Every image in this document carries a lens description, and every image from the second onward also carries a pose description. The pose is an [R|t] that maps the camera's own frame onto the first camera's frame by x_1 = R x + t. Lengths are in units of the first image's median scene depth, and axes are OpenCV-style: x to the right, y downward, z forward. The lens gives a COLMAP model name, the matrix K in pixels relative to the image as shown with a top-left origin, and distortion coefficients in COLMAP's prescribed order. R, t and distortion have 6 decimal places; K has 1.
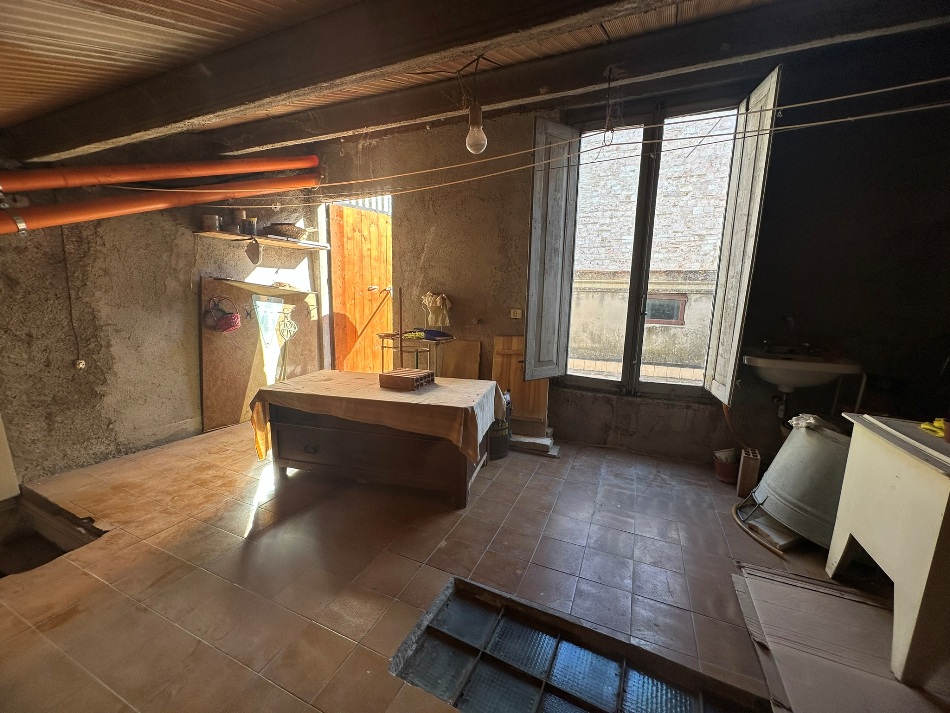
lens RADIAL K [[378.3, 0, 471.9], [0, 378.3, 357.8], [0, 0, 1]] dist [-0.006078, 0.001075]
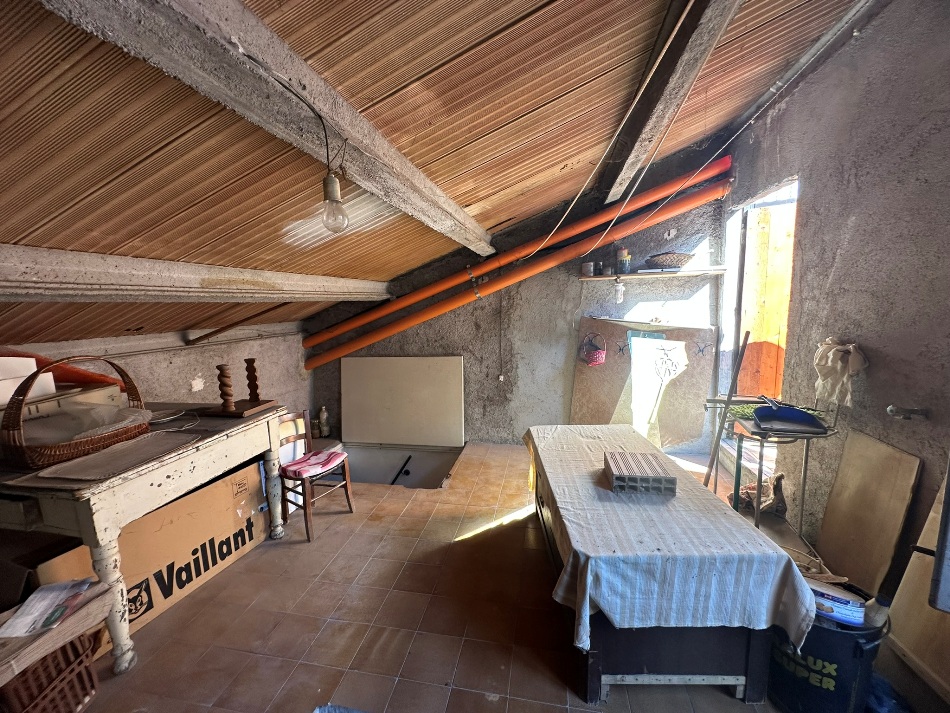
lens RADIAL K [[378.3, 0, 479.9], [0, 378.3, 358.1], [0, 0, 1]] dist [-0.006078, 0.001075]
pose [[0.221000, 0.108757, -0.969191, 0.335956], [-0.122076, 0.989032, 0.083147, -0.140563], [0.967604, 0.099939, 0.231852, 0.424537]]
